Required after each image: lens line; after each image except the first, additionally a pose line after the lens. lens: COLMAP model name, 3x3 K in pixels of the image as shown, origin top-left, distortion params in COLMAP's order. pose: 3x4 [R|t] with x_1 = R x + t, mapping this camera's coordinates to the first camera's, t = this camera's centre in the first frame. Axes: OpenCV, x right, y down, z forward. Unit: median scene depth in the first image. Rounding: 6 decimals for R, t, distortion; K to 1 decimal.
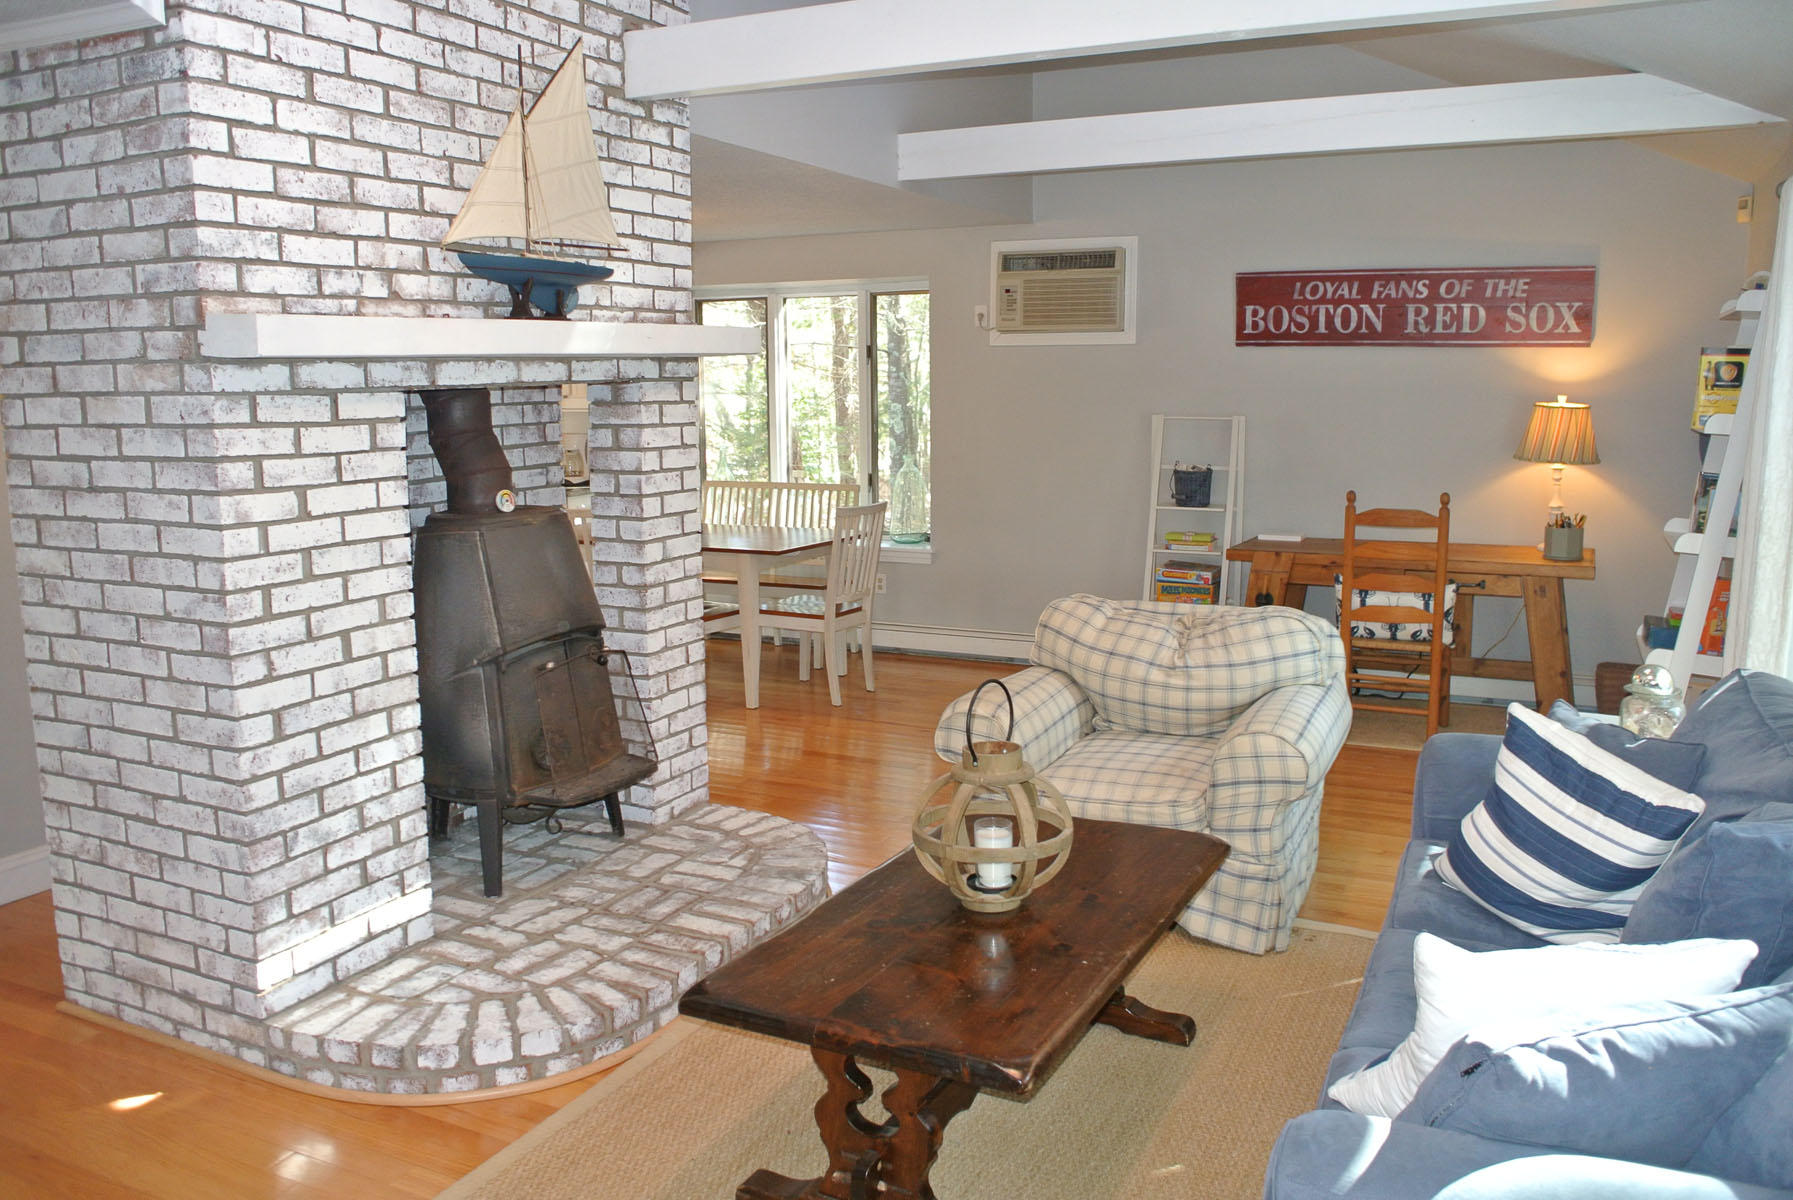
lens RADIAL K [[1401.8, 0, 910.2], [0, 1401.8, 588.3], [0, 0, 1]] dist [-0.092489, 0.066079]
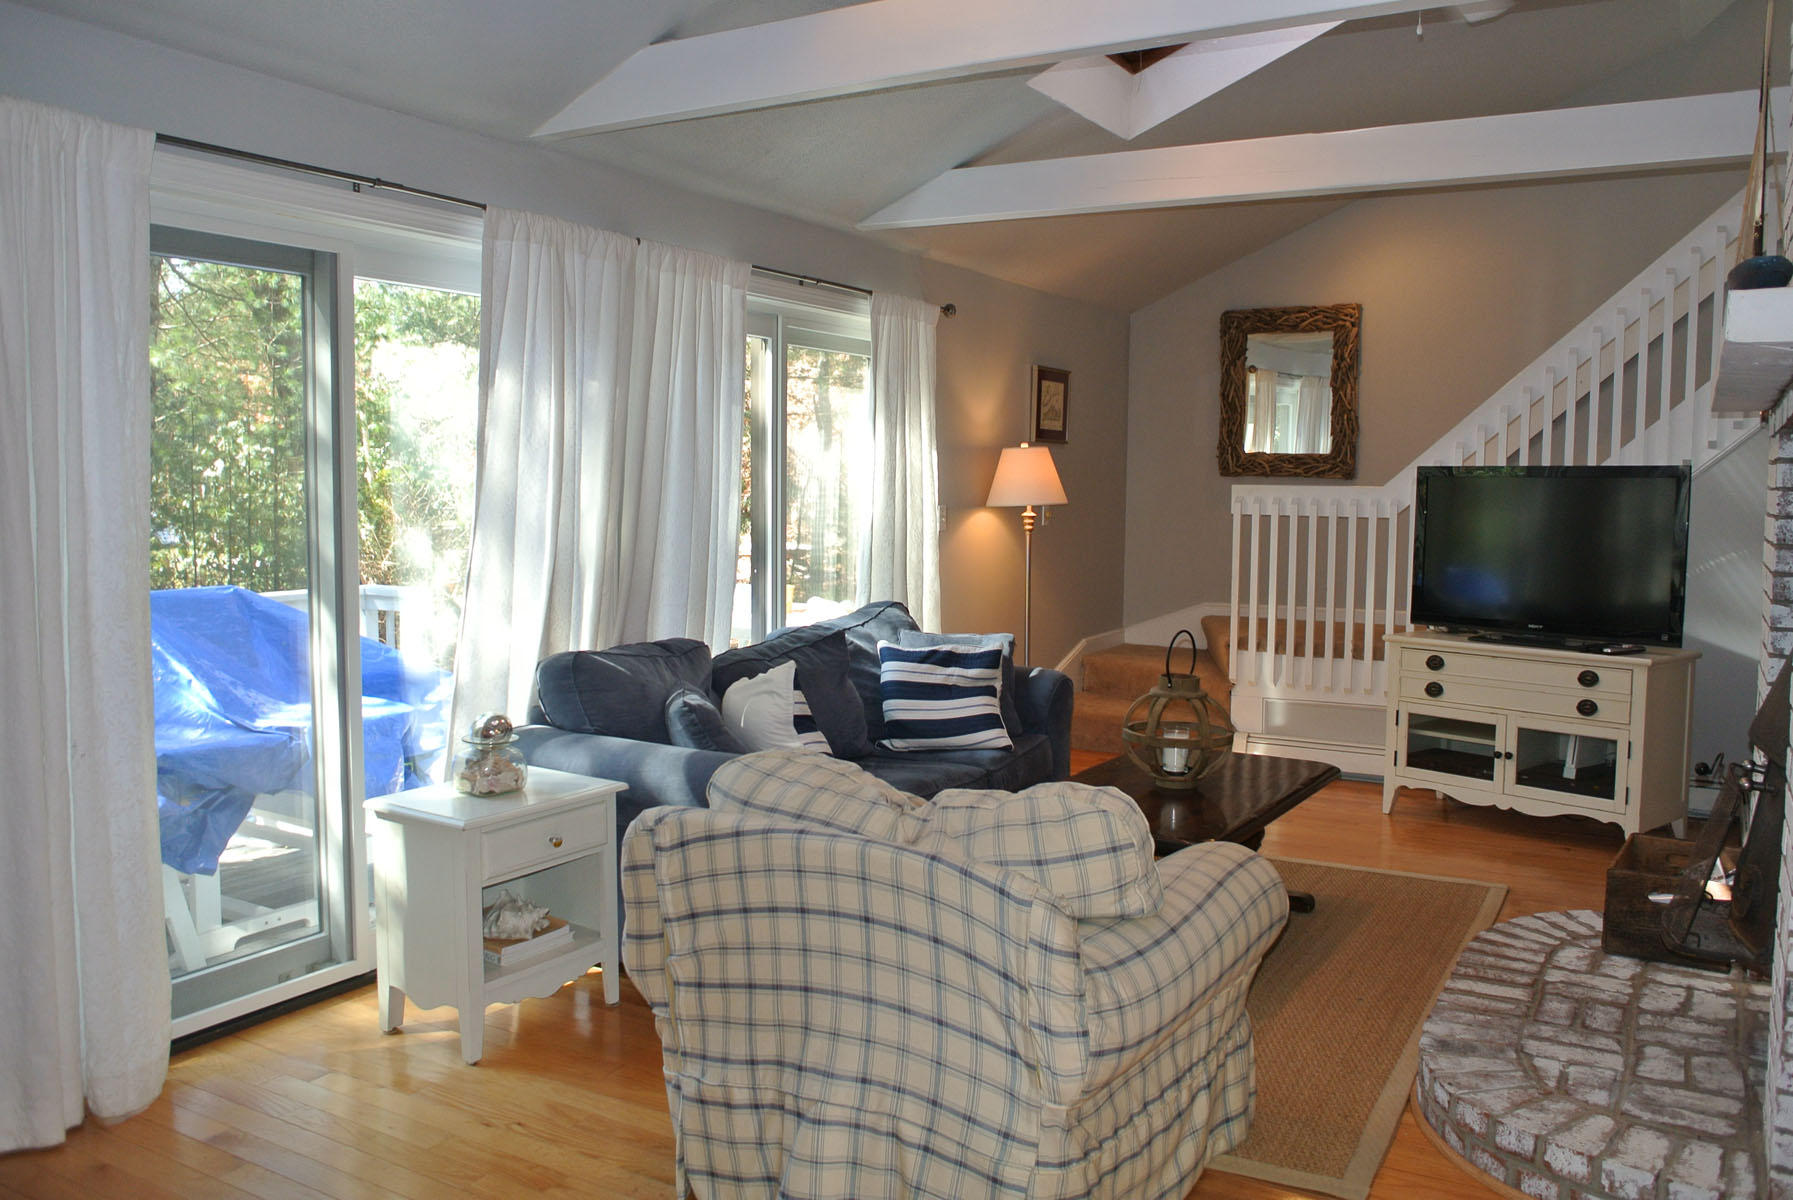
lens RADIAL K [[1401.8, 0, 910.2], [0, 1401.8, 588.3], [0, 0, 1]] dist [-0.092489, 0.066079]
pose [[-0.997317, -0.010044, 0.072517, 0.157590], [0.006811, 0.973518, 0.228507, -0.209612], [-0.072892, 0.228388, -0.970838, 1.632458]]
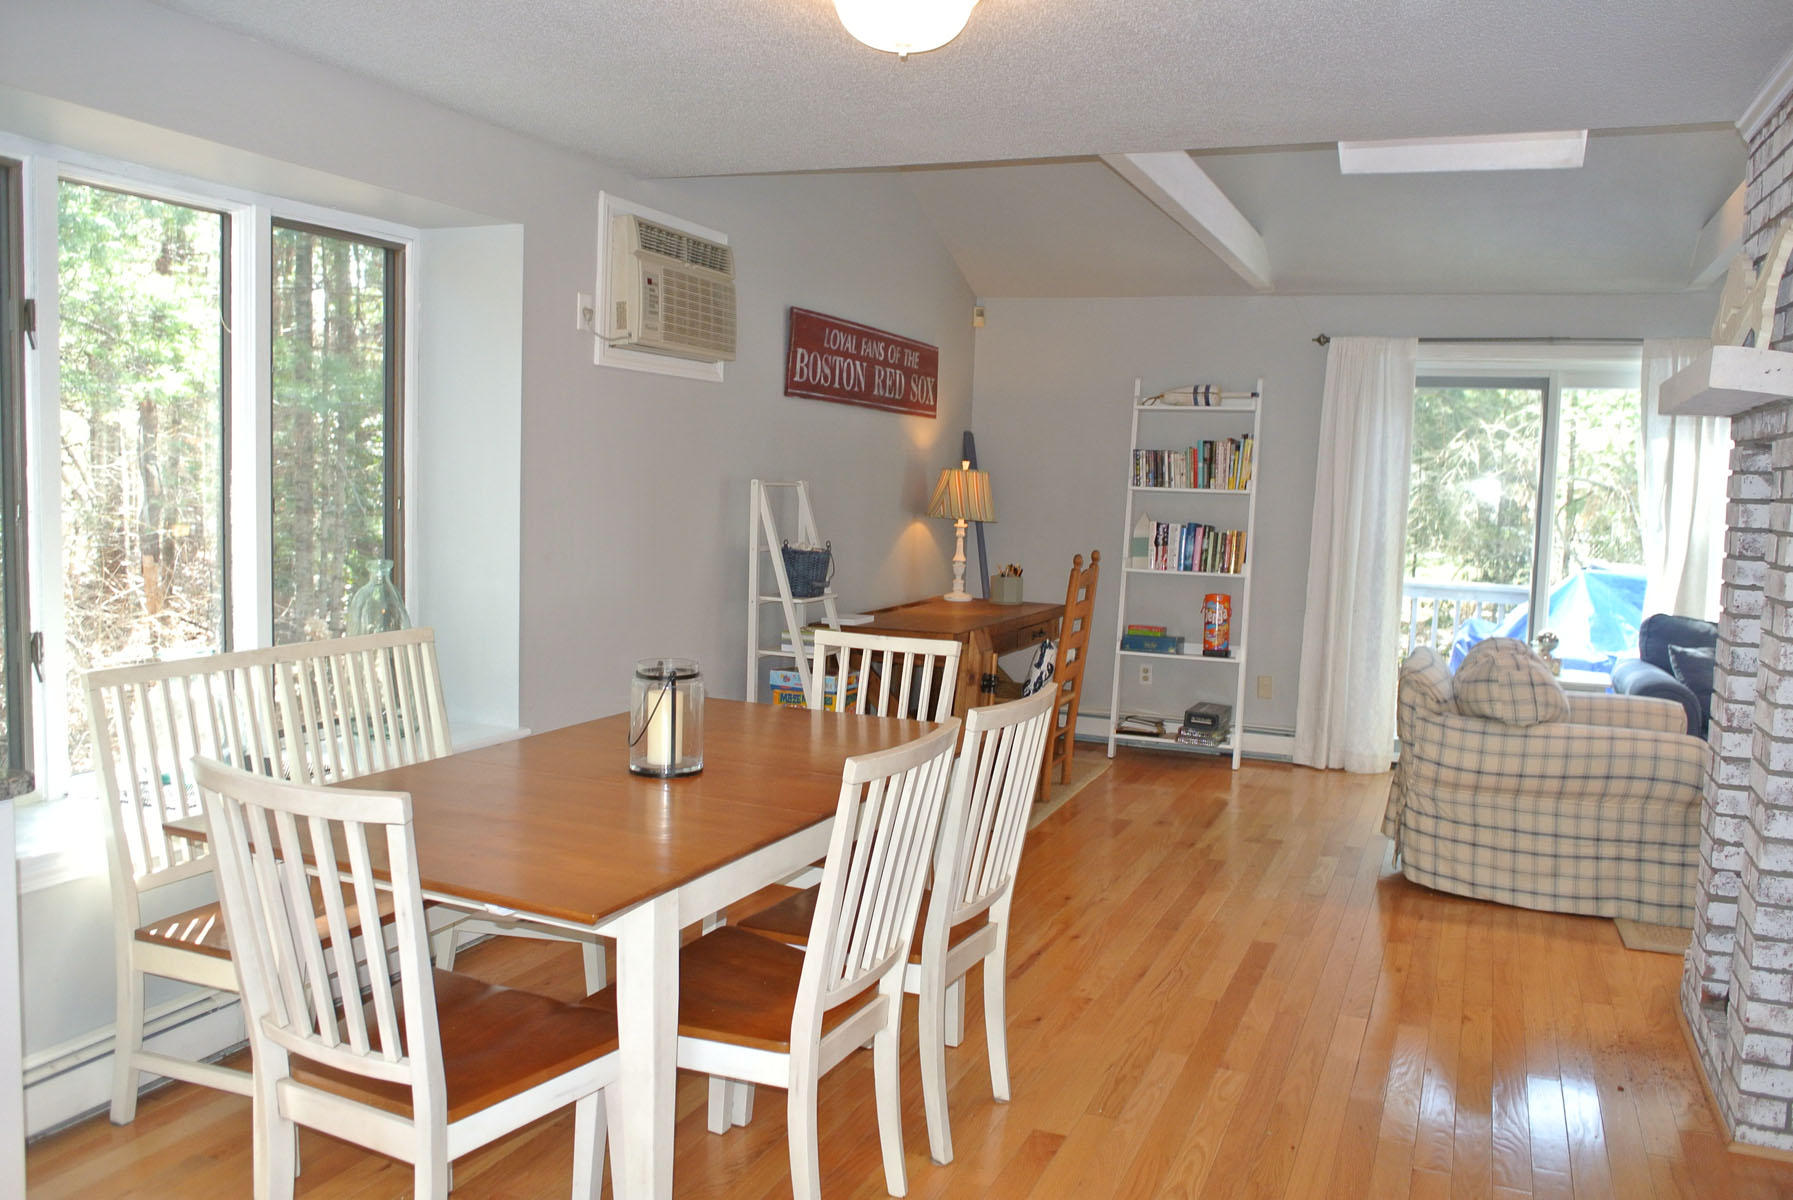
lens RADIAL K [[1401.8, 0, 910.2], [0, 1401.8, 588.3], [0, 0, 1]] dist [-0.092489, 0.066079]
pose [[-0.058592, -0.076077, 0.995379, -0.972545], [0.120232, 0.989296, 0.082690, -0.198548], [-0.991015, 0.124521, -0.048818, 1.607807]]
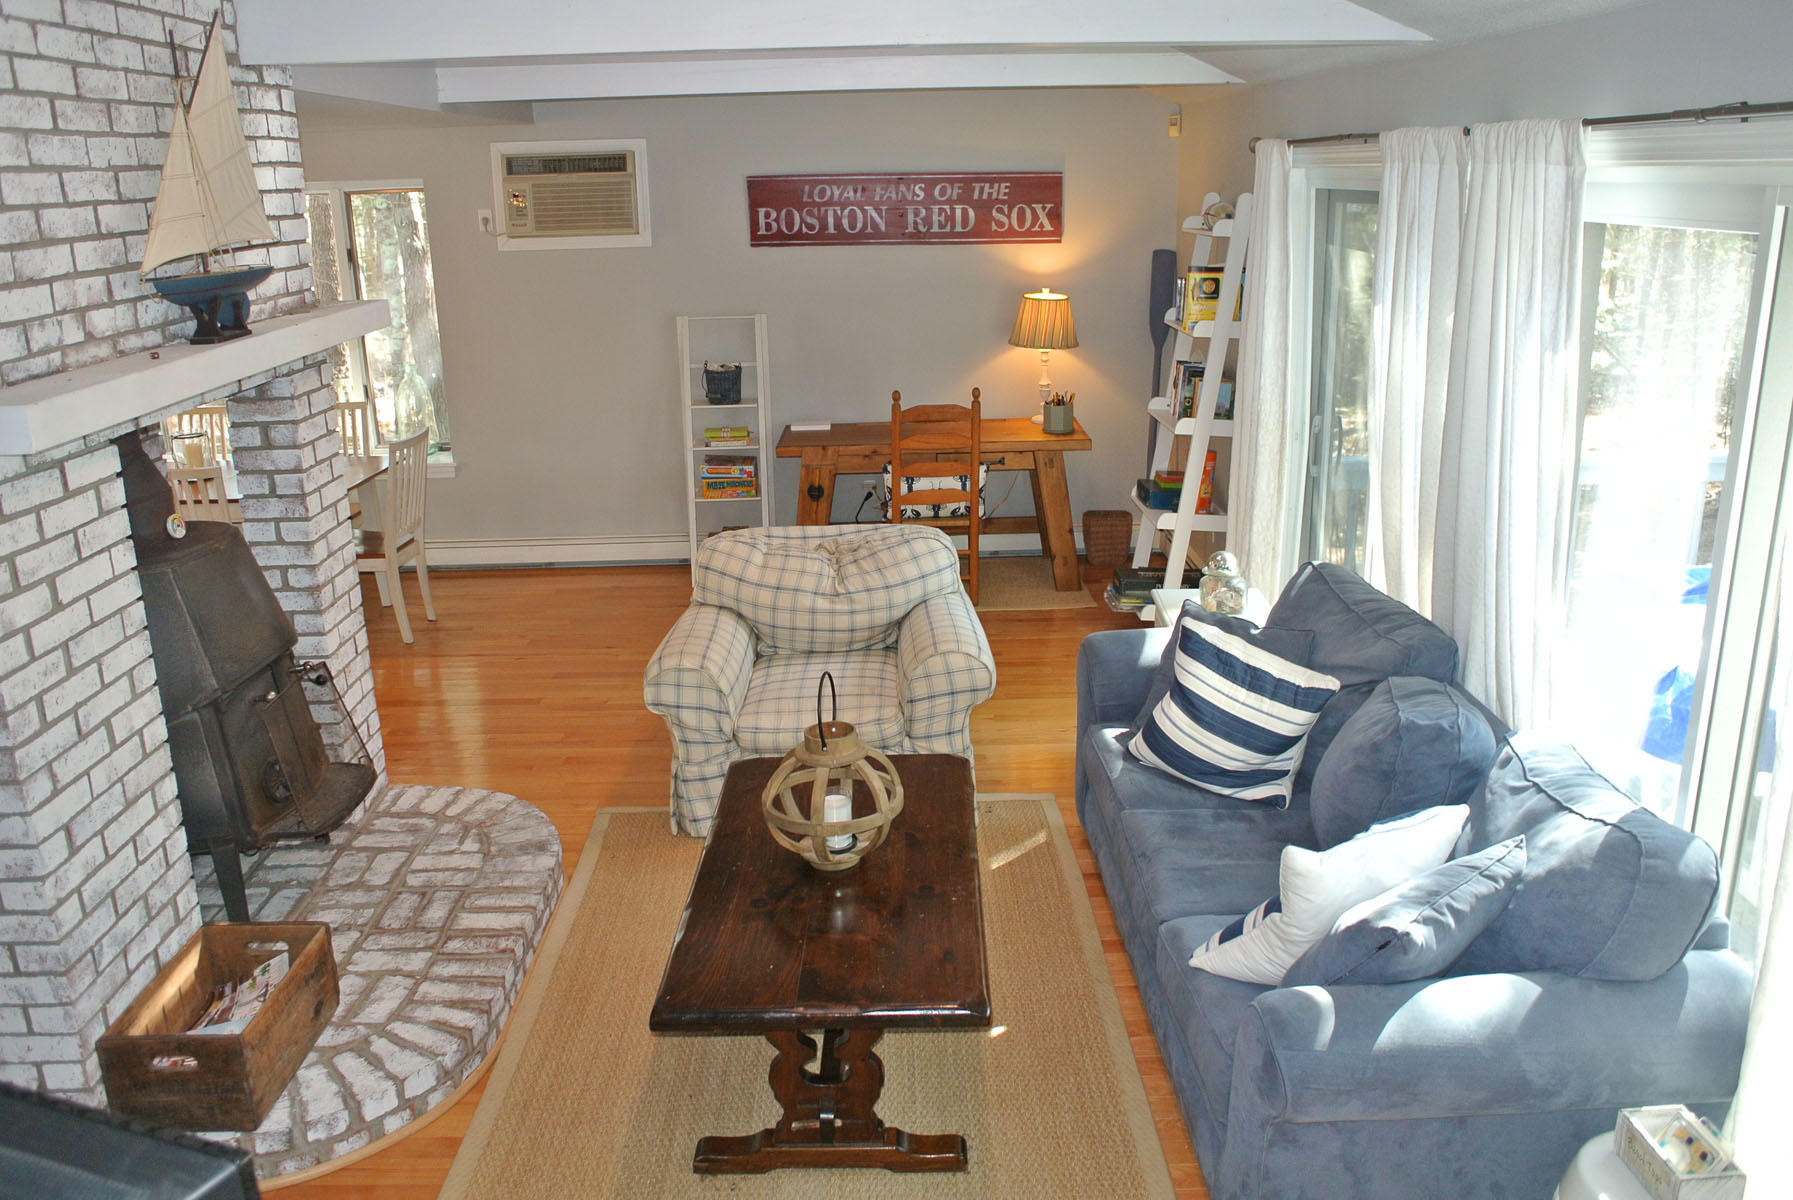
lens RADIAL K [[1401.8, 0, 910.2], [0, 1401.8, 588.3], [0, 0, 1]] dist [-0.092489, 0.066079]
pose [[0.891333, -0.140599, 0.430996, -0.241963], [0.082434, 0.985109, 0.150881, -0.112793], [-0.445791, -0.098957, 0.889650, -0.022471]]
